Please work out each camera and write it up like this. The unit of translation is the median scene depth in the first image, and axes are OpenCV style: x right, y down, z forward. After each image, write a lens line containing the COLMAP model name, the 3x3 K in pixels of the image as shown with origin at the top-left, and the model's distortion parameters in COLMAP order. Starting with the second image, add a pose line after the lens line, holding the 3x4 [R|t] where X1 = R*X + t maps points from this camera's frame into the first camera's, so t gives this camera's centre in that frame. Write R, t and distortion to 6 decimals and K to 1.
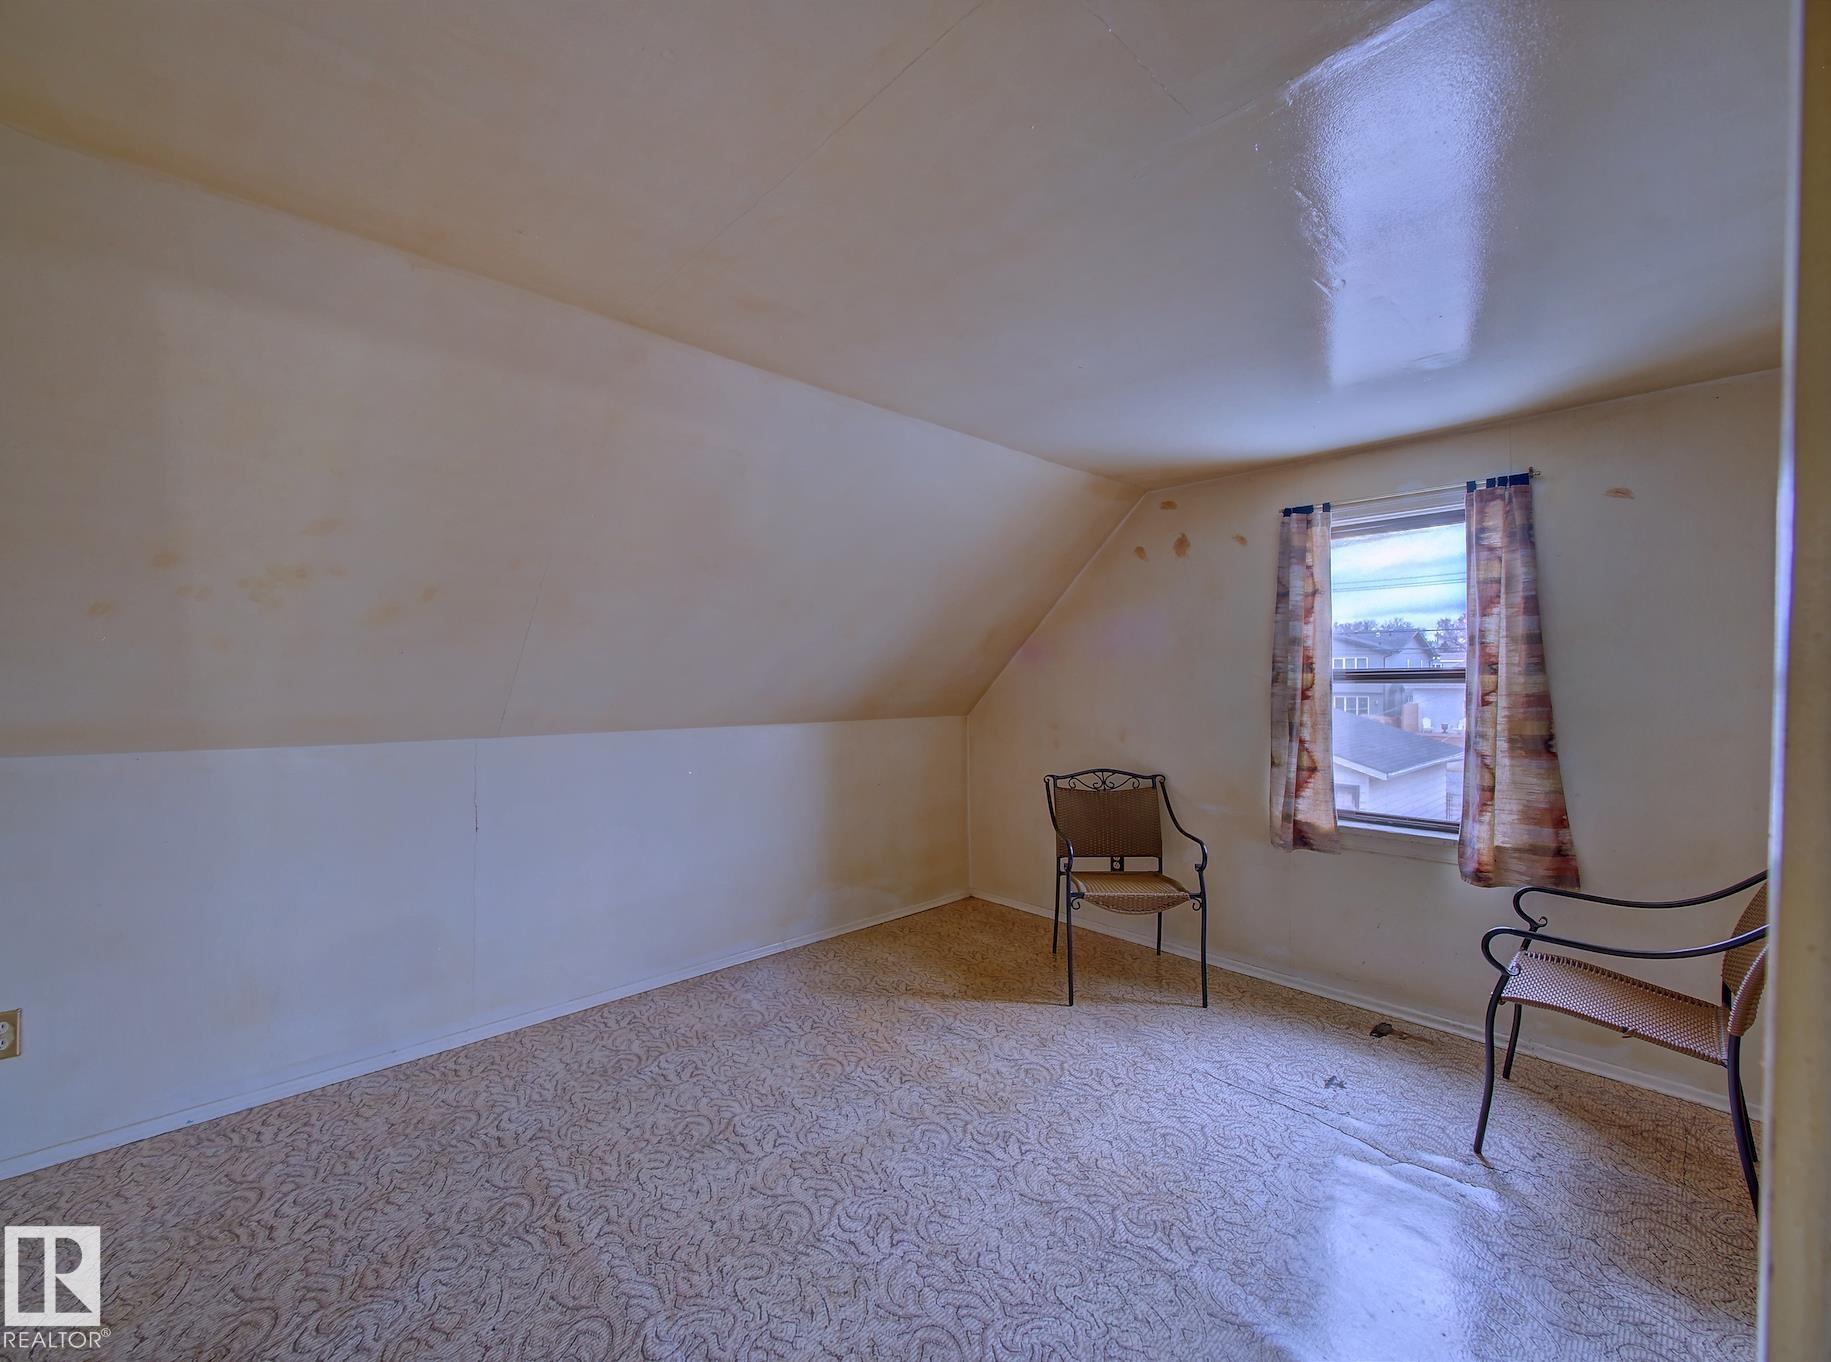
lens RADIAL K [[754.8, 0, 911.3], [0, 754.8, 678.1], [0, 0, 1]] dist [-0.013304, -0.000257]
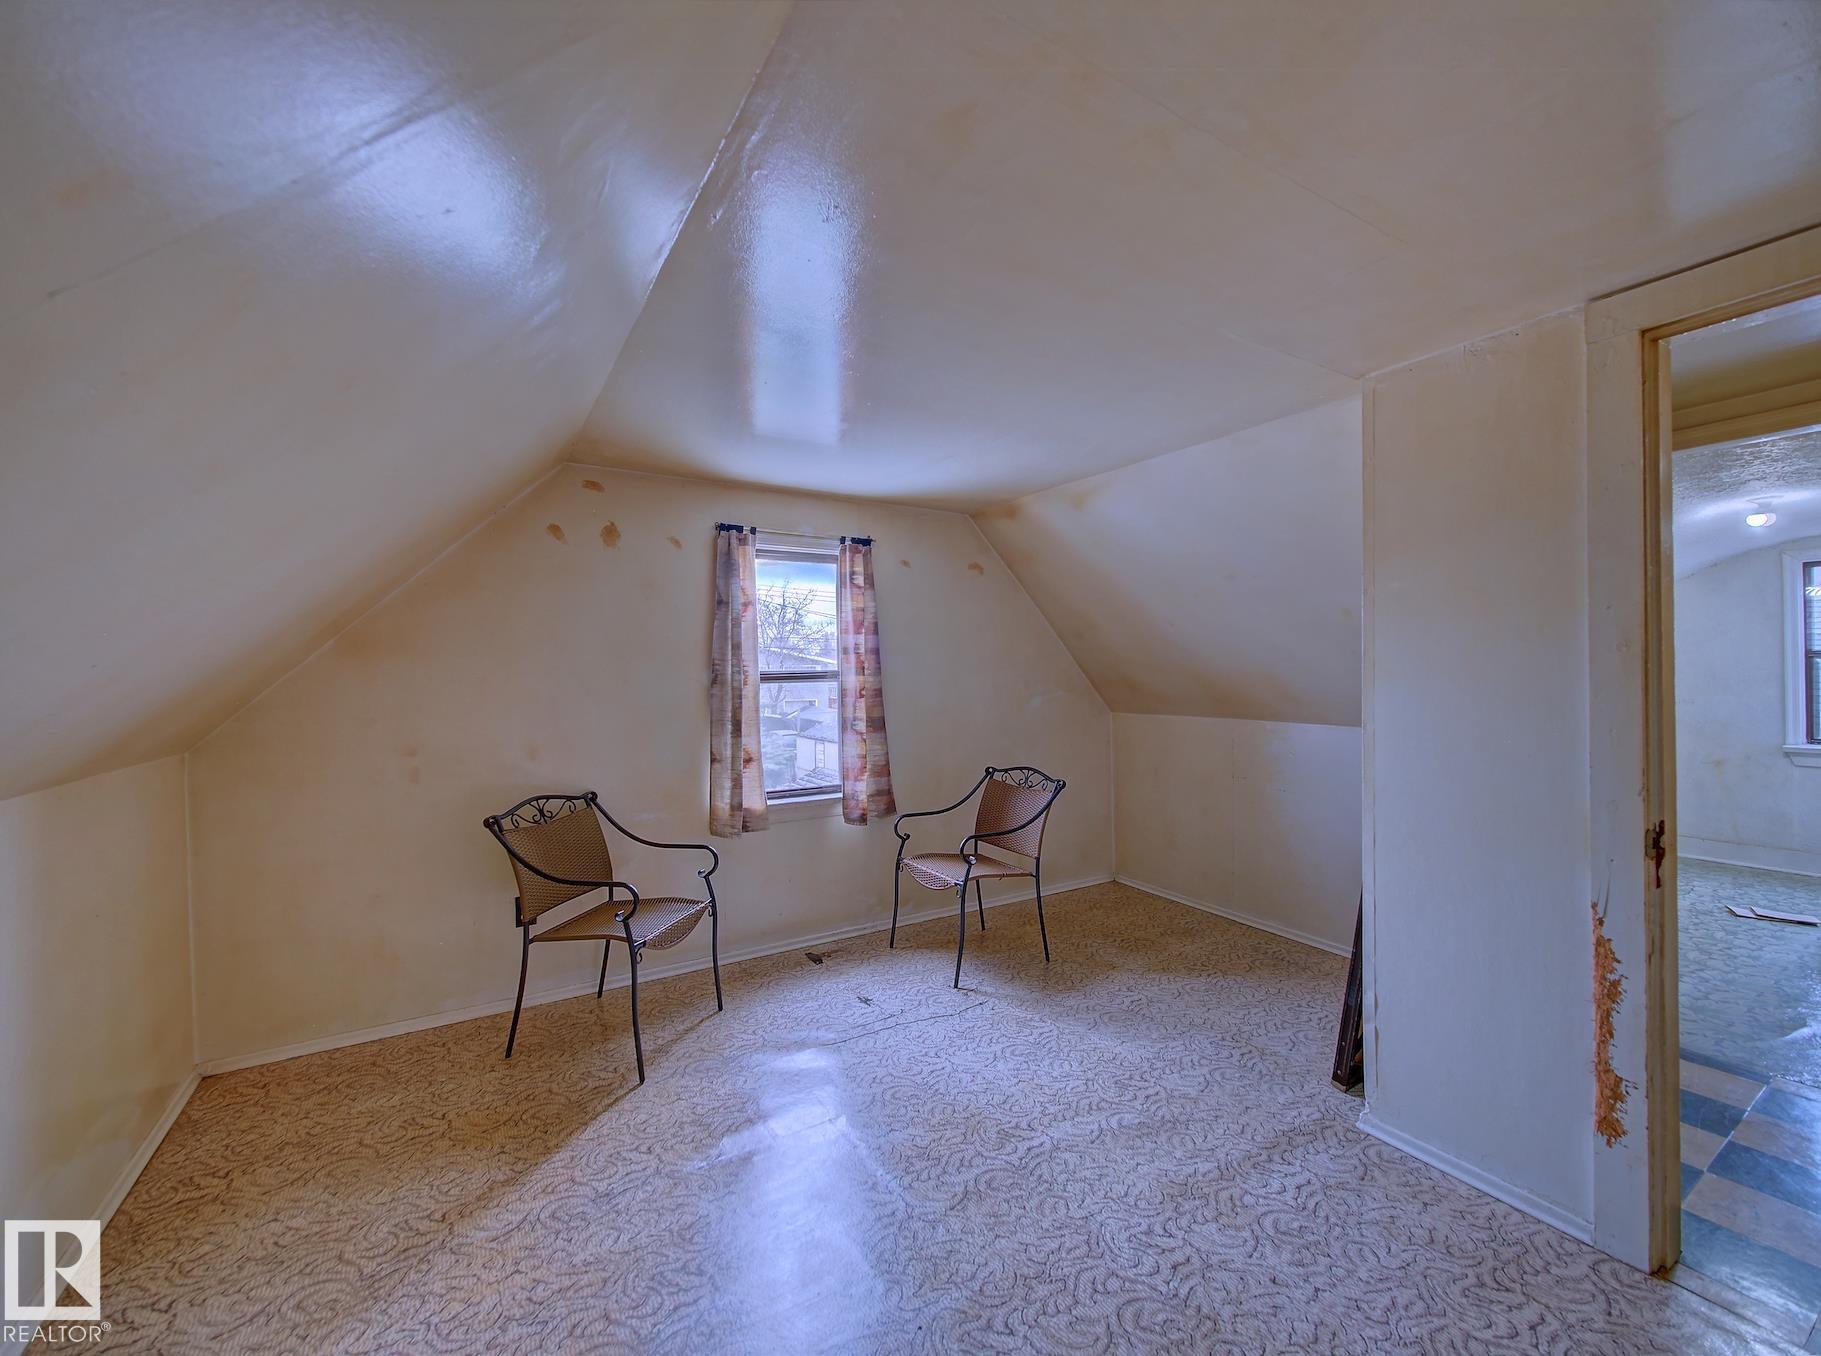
lens RADIAL K [[745.8, 0, 907.6], [0, 745.8, 679.2], [0, 0, 1]] dist [-0.000400, -0.000390]
pose [[0.189804, -0.010334, 0.981768, -0.537256], [0.008638, 0.999923, 0.008855, -0.008703], [-0.981784, 0.006800, 0.189879, 0.570951]]
